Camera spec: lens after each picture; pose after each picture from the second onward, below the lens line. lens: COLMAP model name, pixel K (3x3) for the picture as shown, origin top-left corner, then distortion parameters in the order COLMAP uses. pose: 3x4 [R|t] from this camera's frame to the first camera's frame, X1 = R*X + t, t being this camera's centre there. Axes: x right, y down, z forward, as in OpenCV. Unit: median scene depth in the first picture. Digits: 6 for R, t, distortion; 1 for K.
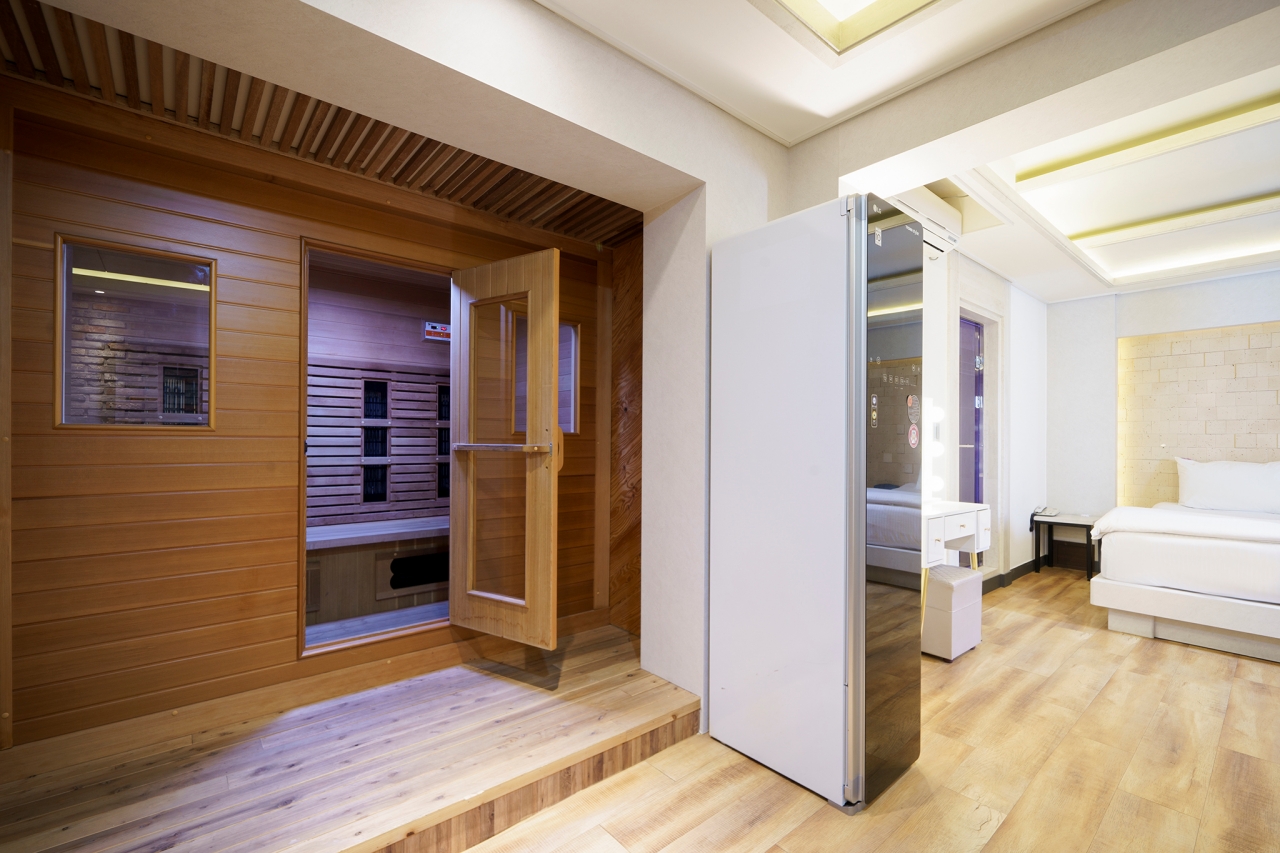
lens RADIAL K [[547.7, 0, 610.4], [0, 547.7, 439.4], [0, 0, 1]] dist [0.000642, -0.000016]
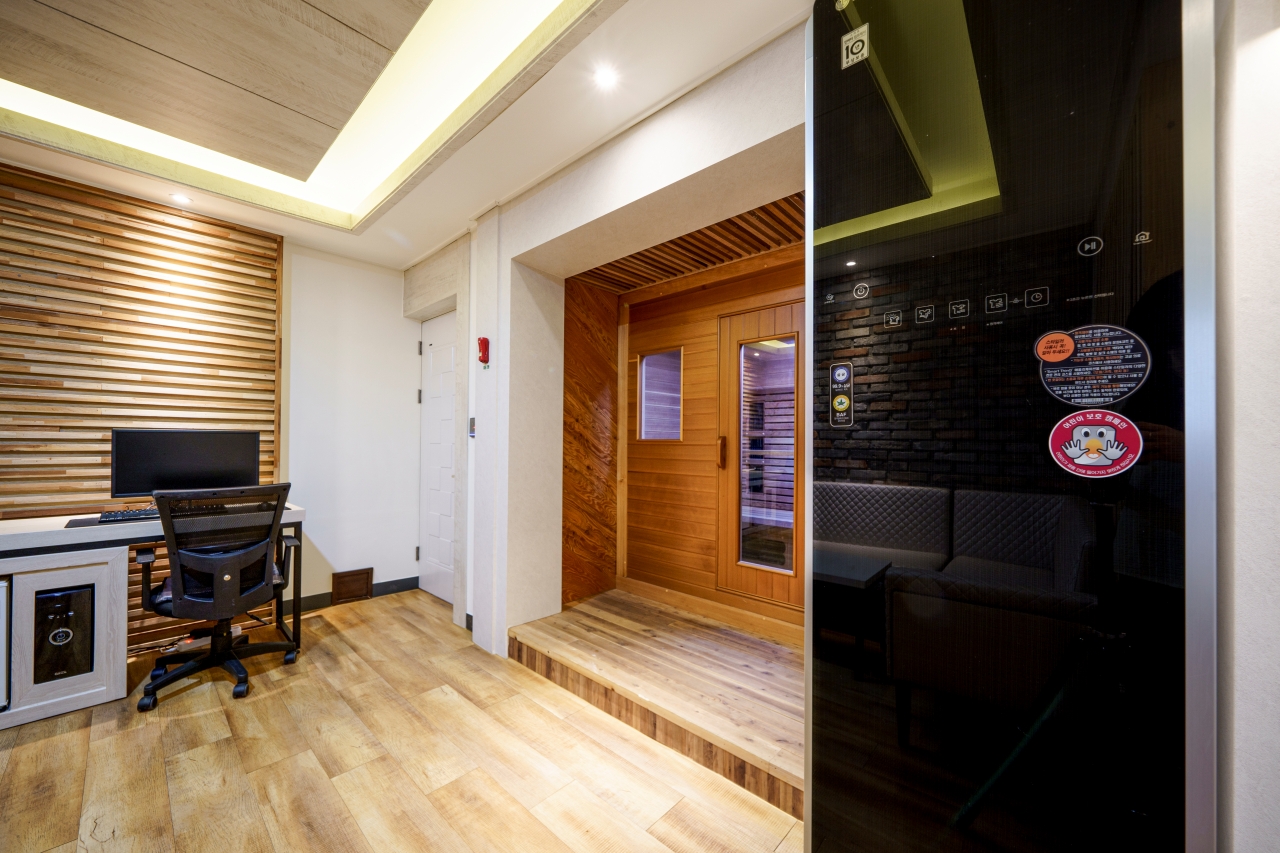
lens RADIAL K [[458.0, 0, 640.5], [0, 458.0, 438.4], [0, 0, 1]] dist [-0.000314, -0.000029]
pose [[0.164755, -0.013917, -0.986236, 0.852331], [-0.001587, 0.999895, -0.014375, -0.004802], [0.986333, 0.003934, 0.164716, 0.729021]]
